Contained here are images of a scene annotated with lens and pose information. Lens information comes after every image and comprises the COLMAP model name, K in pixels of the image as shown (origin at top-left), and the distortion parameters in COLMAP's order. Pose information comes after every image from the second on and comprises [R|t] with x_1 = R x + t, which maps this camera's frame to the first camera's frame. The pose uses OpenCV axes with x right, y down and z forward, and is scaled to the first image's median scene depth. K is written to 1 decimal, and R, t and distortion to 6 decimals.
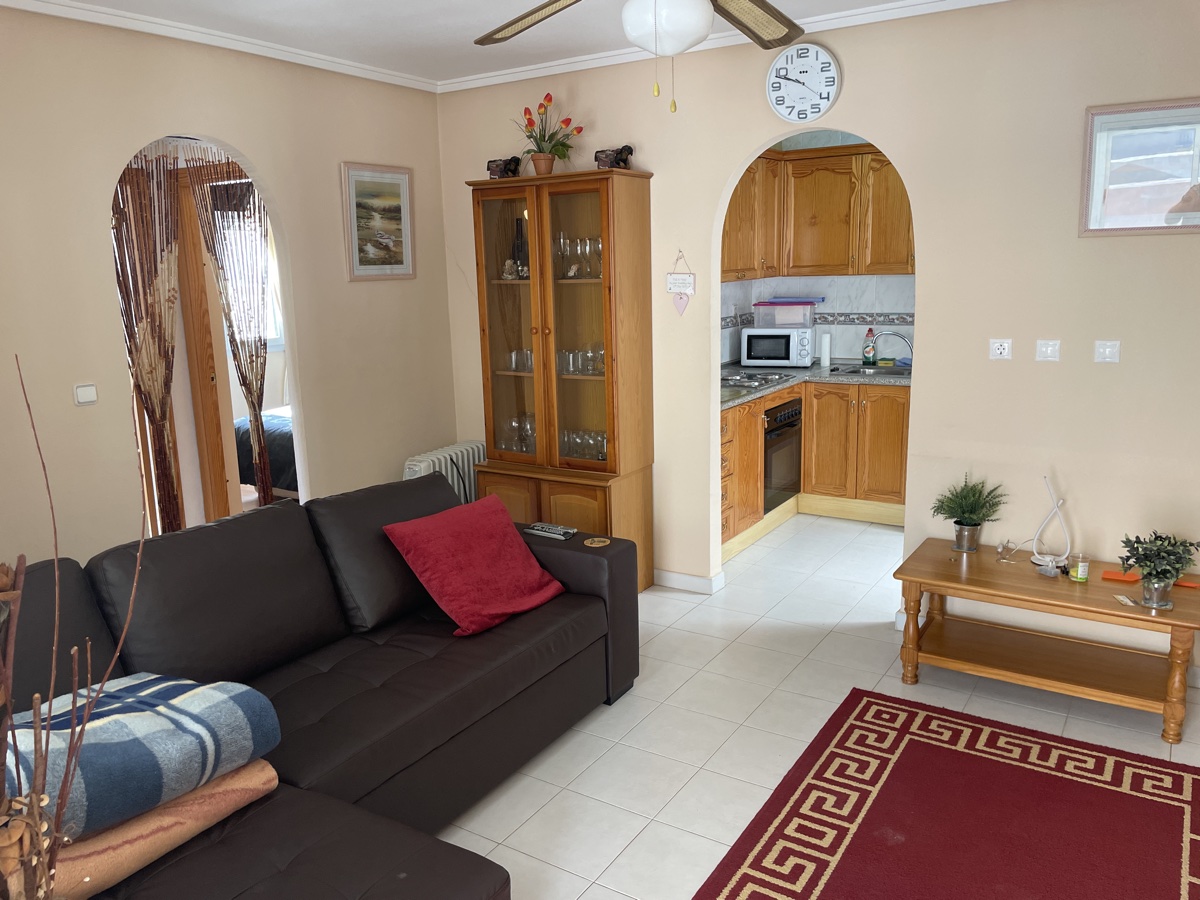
lens RADIAL K [[915.2, 0, 591.3], [0, 915.2, 434.8], [0, 0, 1]] dist [0.121221, -0.158711]
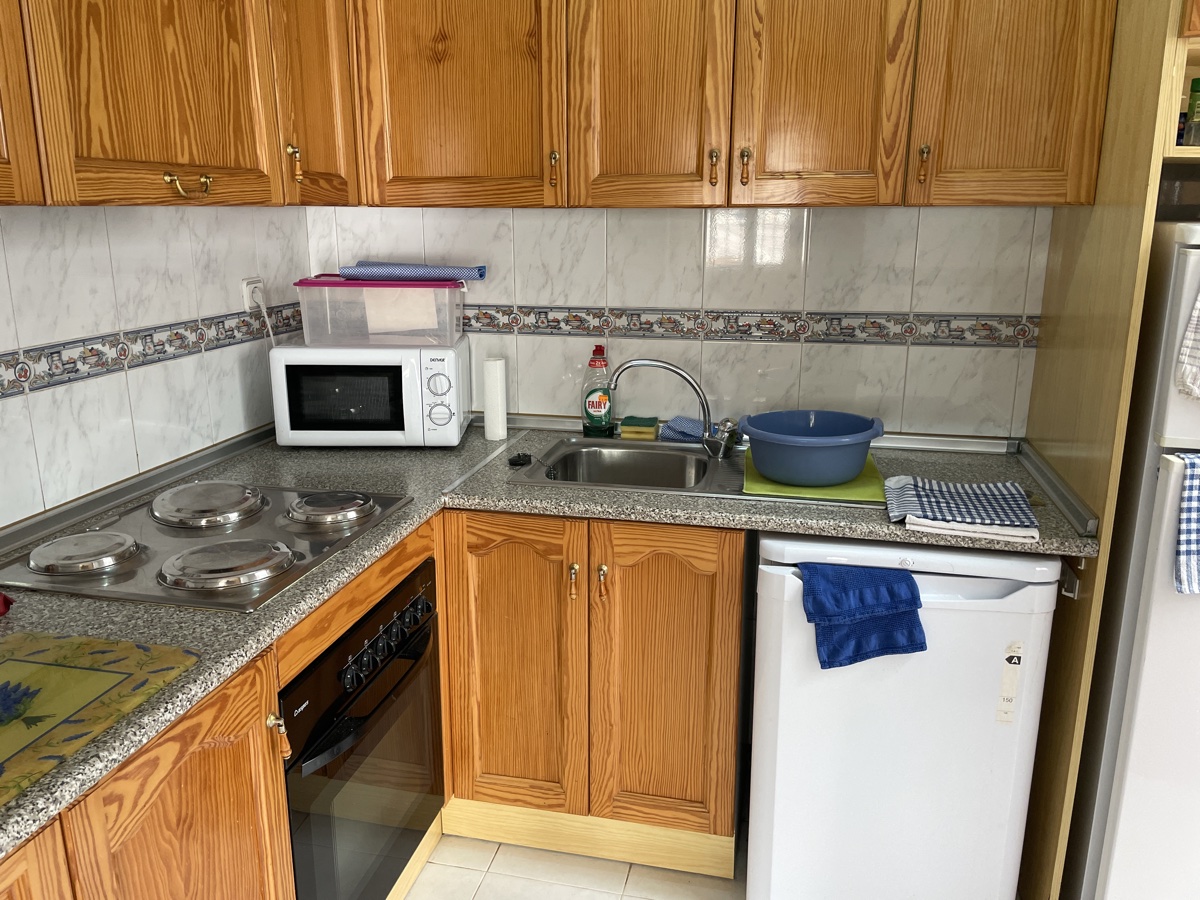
lens RADIAL K [[915.2, 0, 591.3], [0, 915.2, 434.8], [0, 0, 1]] dist [0.121221, -0.158711]
pose [[0.941417, -0.052942, 0.333063, 0.164564], [0.039291, 0.998094, 0.047595, -0.096387], [-0.334948, -0.031720, 0.941703, 0.628229]]
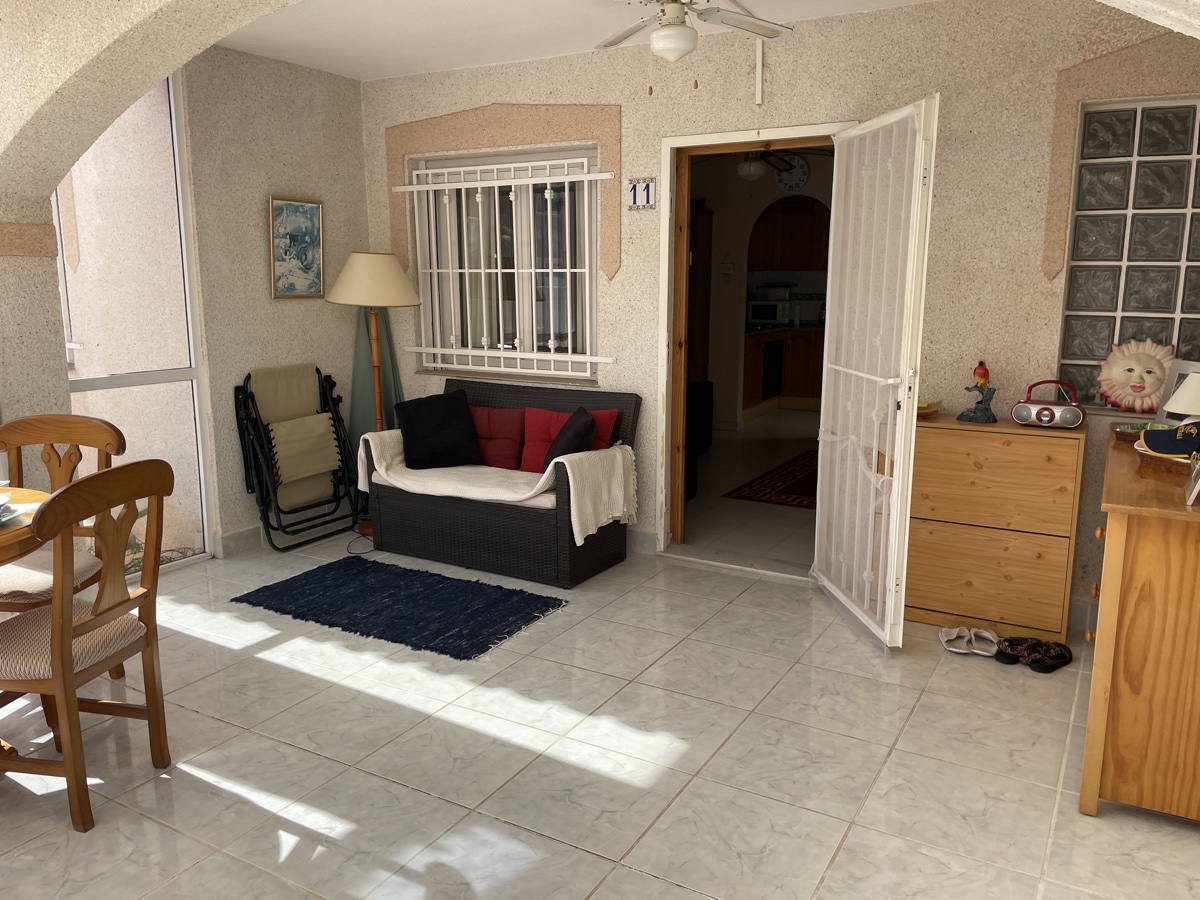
lens RADIAL K [[915.2, 0, 591.3], [0, 915.2, 434.8], [0, 0, 1]] dist [0.121221, -0.158711]
pose [[0.998973, 0.021690, 0.039775, -0.194894], [-0.021157, 0.999681, -0.013783, 0.166158], [-0.040061, 0.012927, 0.999114, -0.704848]]
